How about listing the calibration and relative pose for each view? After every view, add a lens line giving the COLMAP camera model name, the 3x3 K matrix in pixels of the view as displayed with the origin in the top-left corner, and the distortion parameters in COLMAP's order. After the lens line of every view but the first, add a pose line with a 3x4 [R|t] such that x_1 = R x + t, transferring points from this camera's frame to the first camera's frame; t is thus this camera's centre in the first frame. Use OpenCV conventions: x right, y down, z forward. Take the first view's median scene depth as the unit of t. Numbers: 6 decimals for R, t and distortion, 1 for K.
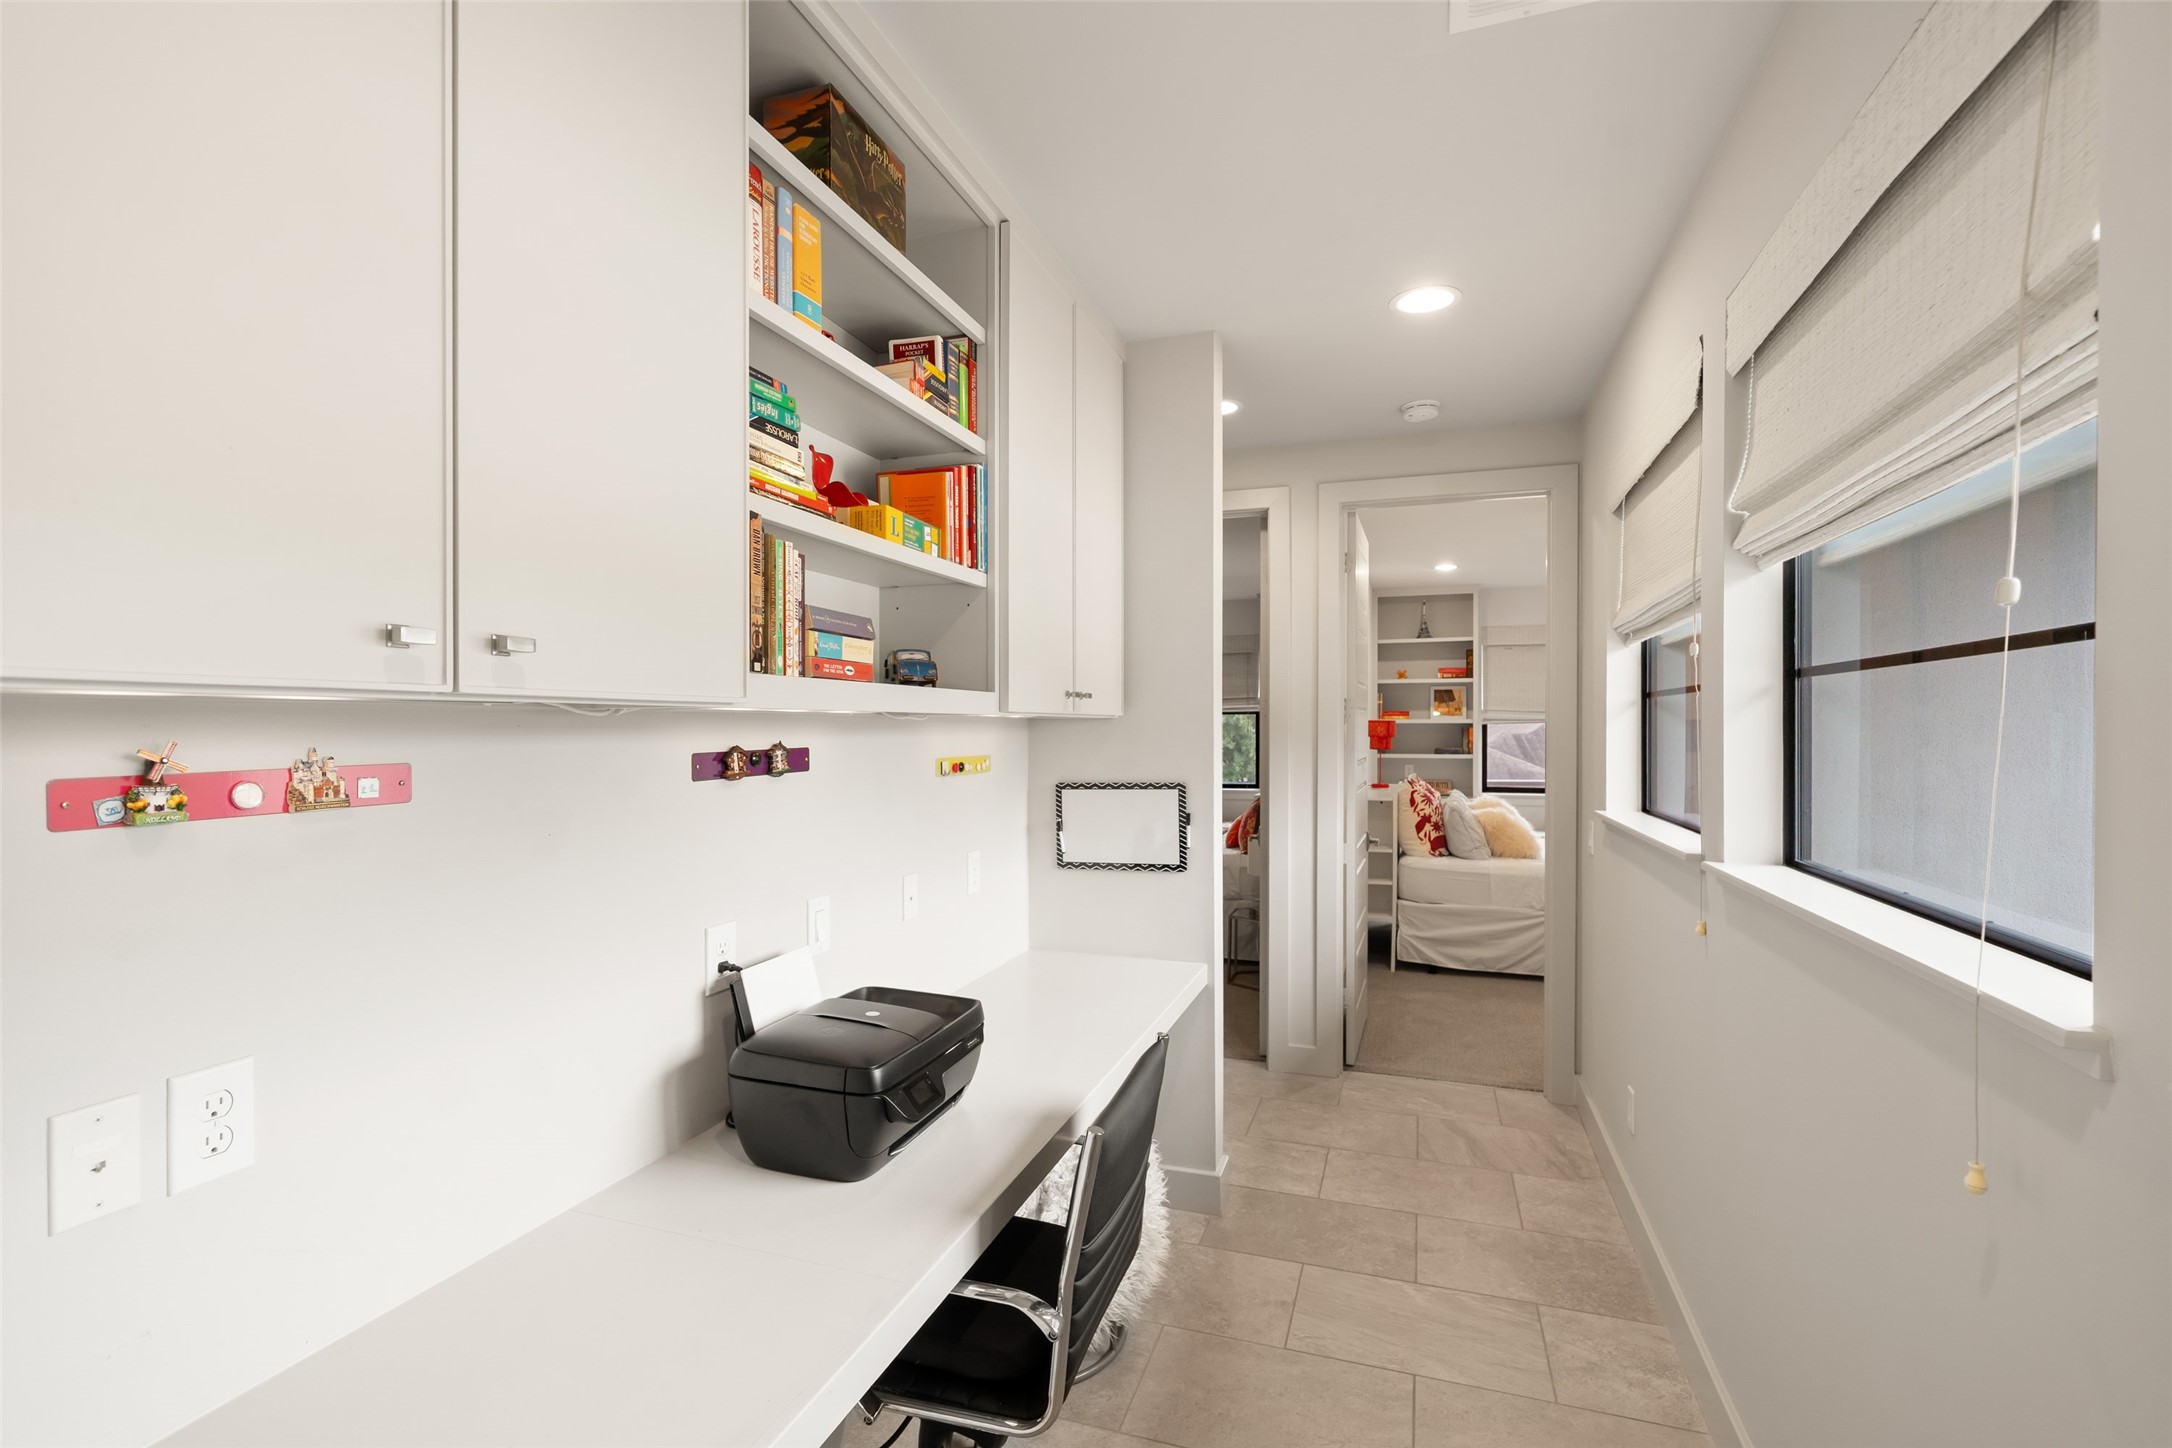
lens RADIAL K [[958.4, 0, 1076.2], [0, 958.4, 729.5], [0, 0, 1]] dist [0.006446, 0.000252]
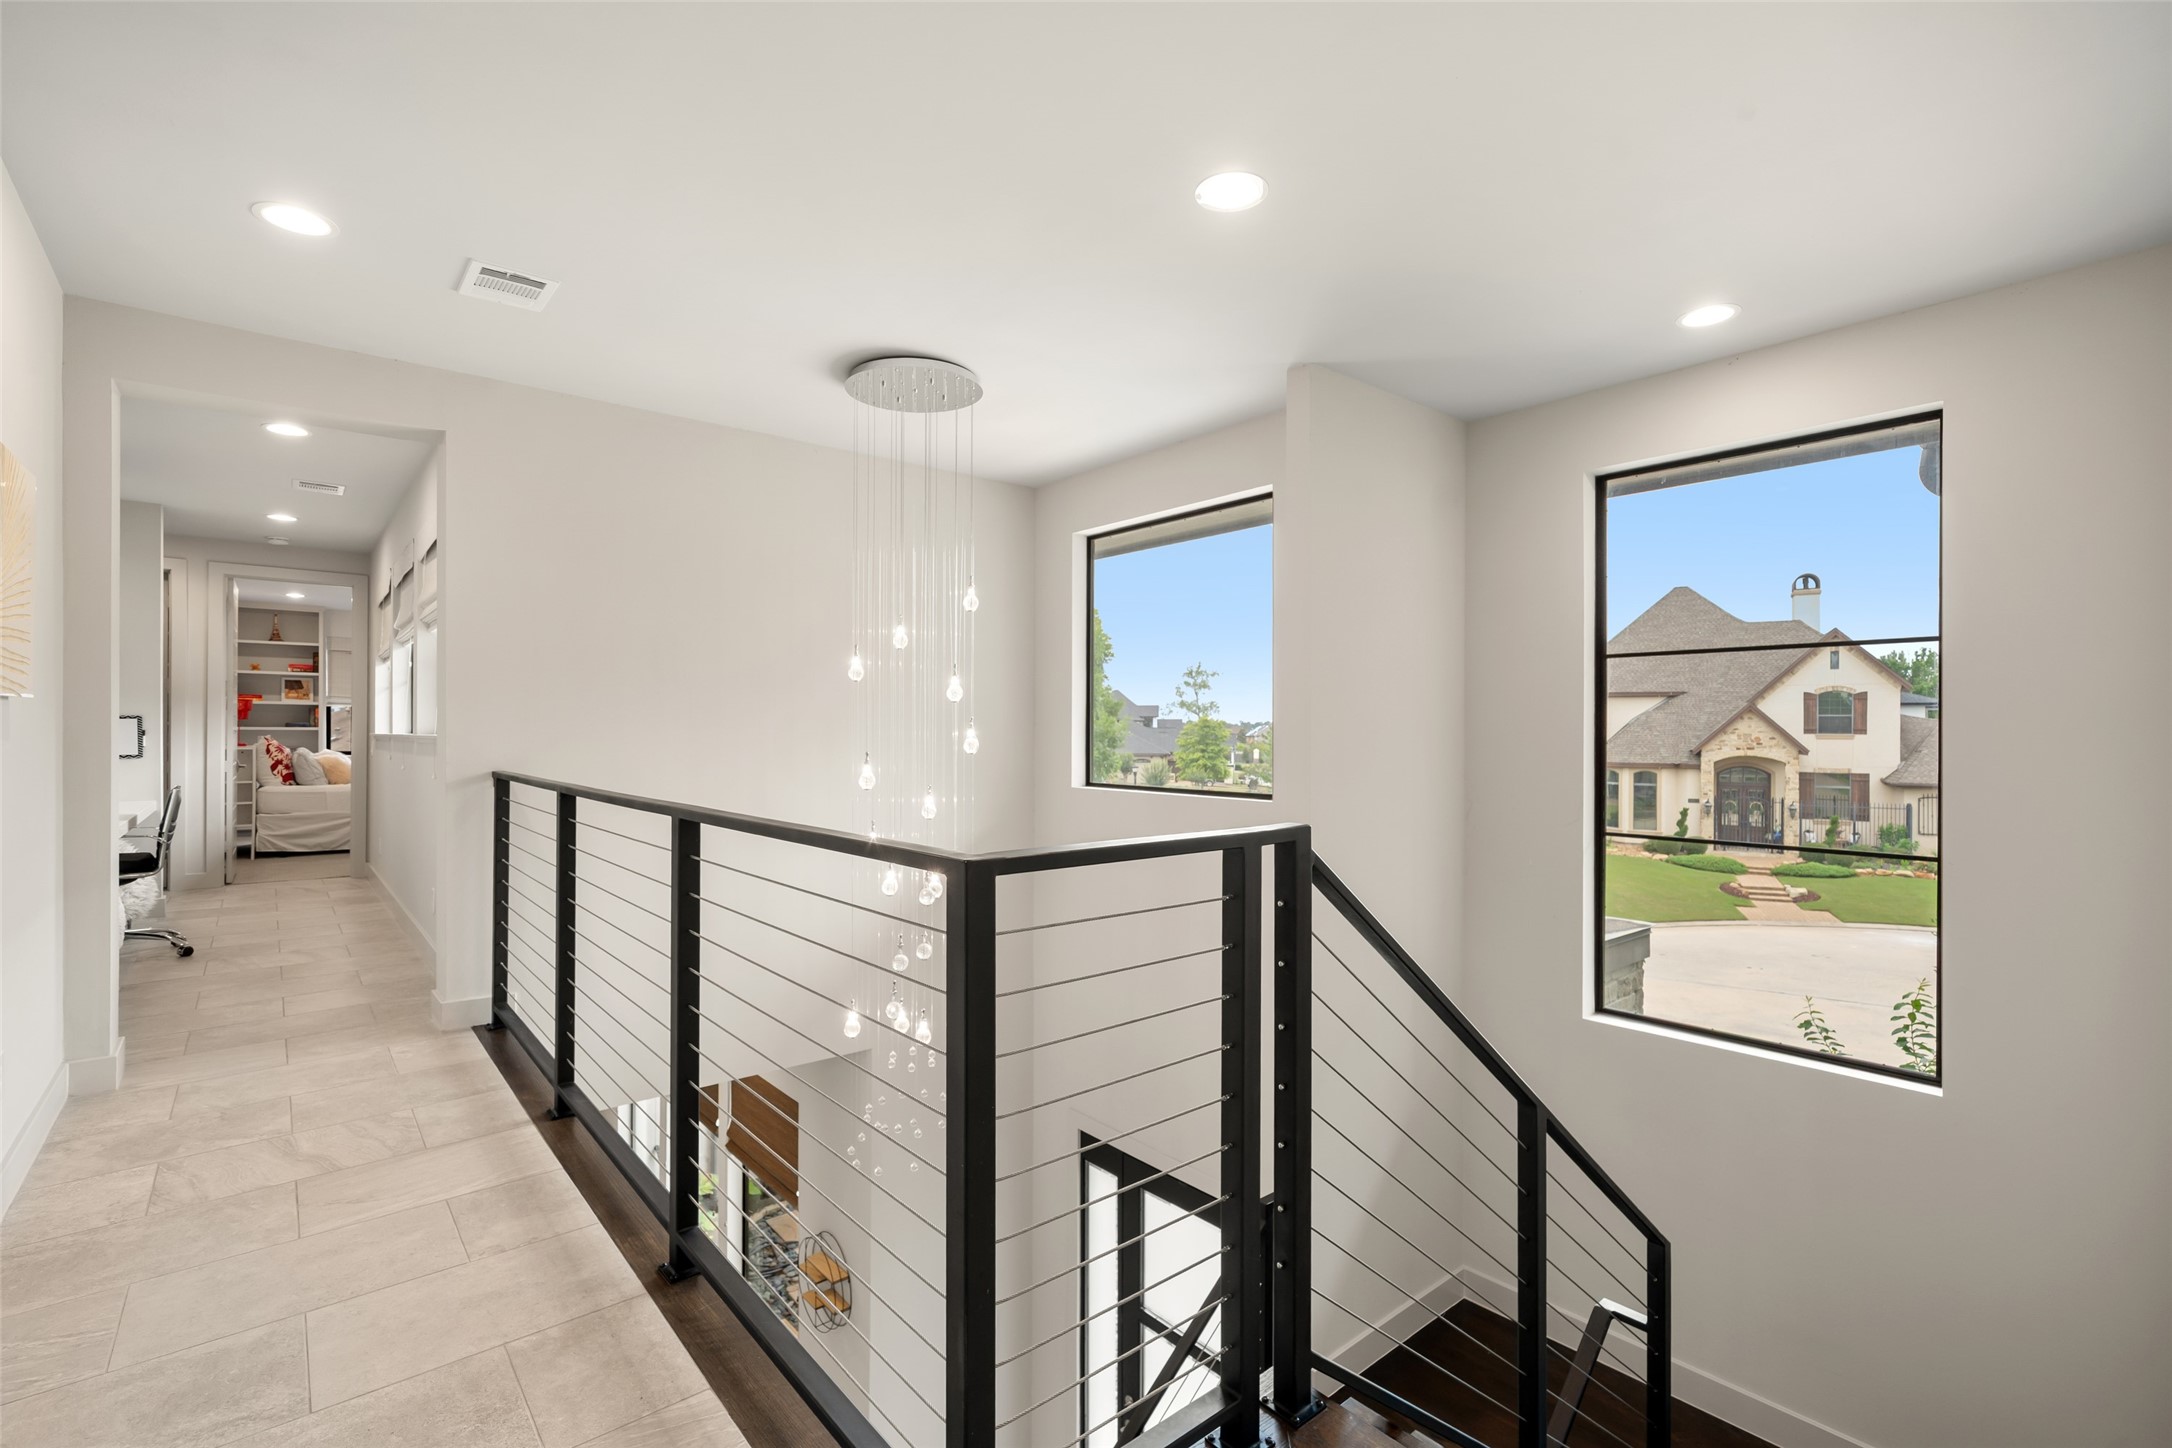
lens RADIAL K [[958.4, 0, 1067.5], [0, 958.4, 730.3], [0, 0, 1]] dist [0.006446, 0.000252]
pose [[0.505272, 0.001430, 0.862959, -0.314899], [0.000141, 0.999998, -0.001740, 0.042183], [-0.862960, 0.001001, 0.505271, -0.835268]]
